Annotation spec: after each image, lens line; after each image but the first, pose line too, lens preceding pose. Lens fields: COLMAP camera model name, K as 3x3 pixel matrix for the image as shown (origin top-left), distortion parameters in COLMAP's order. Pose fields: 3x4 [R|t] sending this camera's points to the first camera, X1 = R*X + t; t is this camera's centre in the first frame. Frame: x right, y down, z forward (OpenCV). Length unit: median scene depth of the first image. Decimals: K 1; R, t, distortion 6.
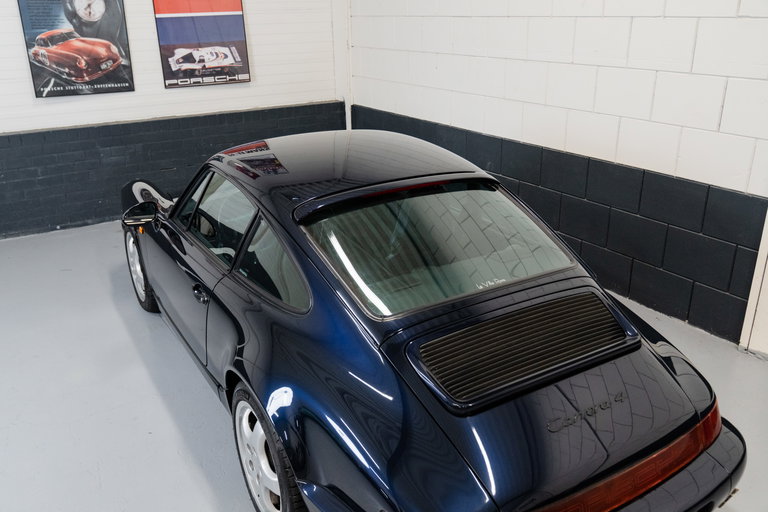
lens RADIAL K [[637.6, 0, 375.4], [0, 637.6, 254.9], [0, 0, 1]] dist [-0.005088, 0.003502]
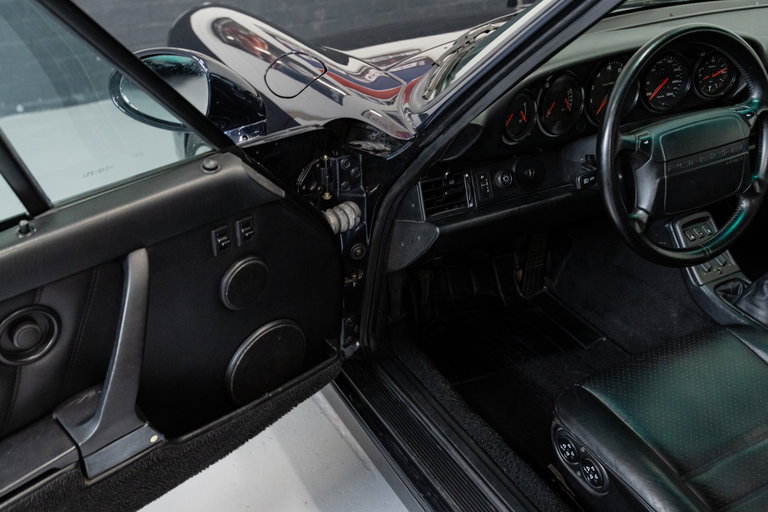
lens RADIAL K [[764.1, 0, 376.1], [0, 764.1, 261.2], [0, 0, 1]] dist [-0.004663, 0.004272]
pose [[0.999234, 0.028363, -0.026975, -0.199903], [-0.023554, 0.986119, 0.164359, -0.030726], [0.031262, -0.163598, 0.986032, 0.399927]]
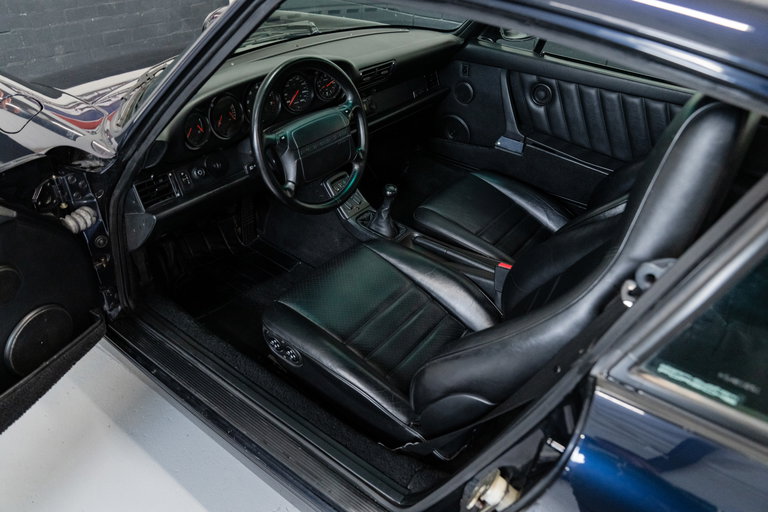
lens RADIAL K [[524.9, 0, 384.0], [0, 524.9, 259.9], [0, 0, 1]] dist [-0.027716, 0.004394]
pose [[0.920630, -0.176475, 0.348277, -0.180703], [0.081346, 0.959142, 0.270977, -0.036570], [-0.381868, -0.221139, 0.897371, 0.391535]]
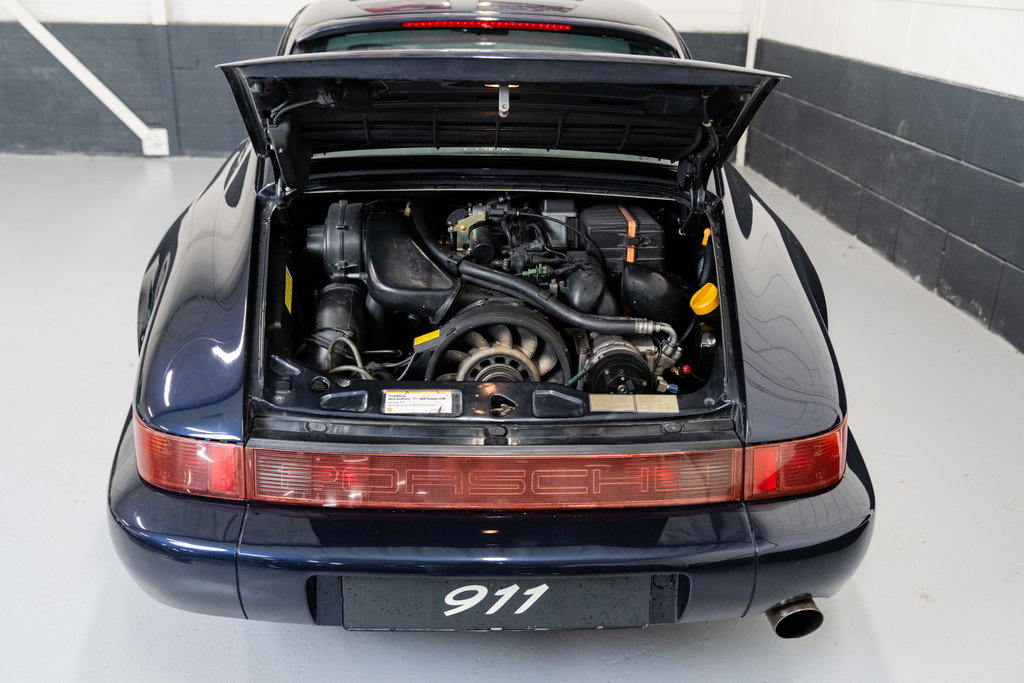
lens RADIAL K [[934.8, 0, 498.3], [0, 934.8, 339.3], [0, 0, 1]] dist [-0.010617, 0.006332]
pose [[0.878074, 0.208904, -0.430518, 0.242073], [-0.203938, 0.977249, 0.058251, 0.066321], [0.432893, 0.036650, 0.900700, 0.086447]]
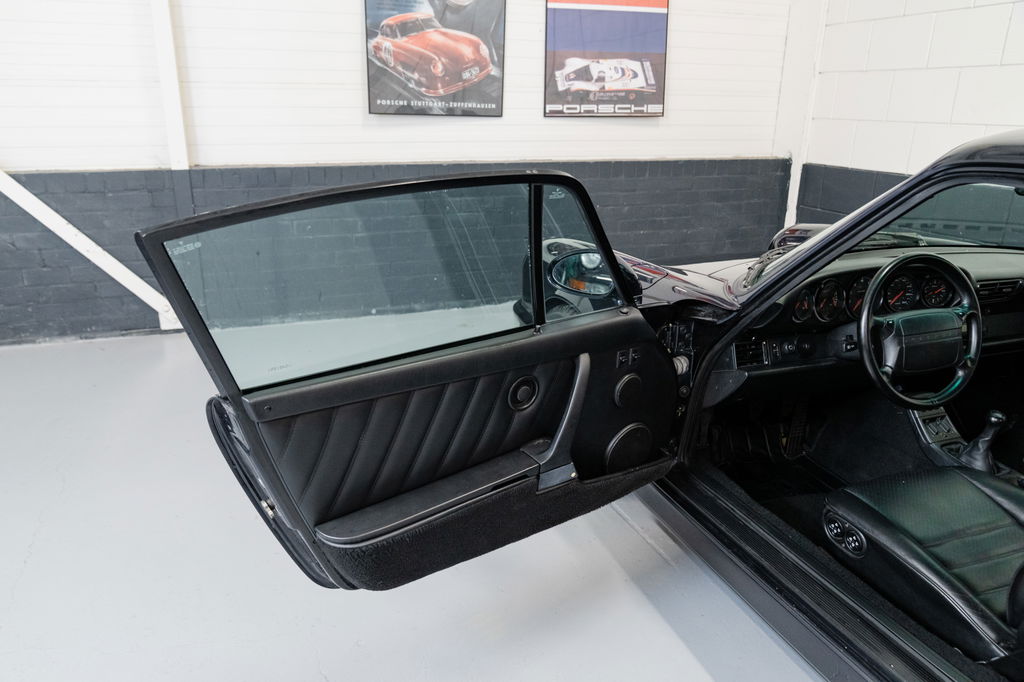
lens RADIAL K [[712.6, 0, 512.0], [0, 712.6, 341.0], [0, 0, 1]] dist [-0.020713, 0.008349]
pose [[0.981783, 0.089120, -0.167806, -0.235915], [-0.096539, 0.994657, -0.036567, 0.001107], [0.163651, 0.052100, 0.985142, 0.300315]]
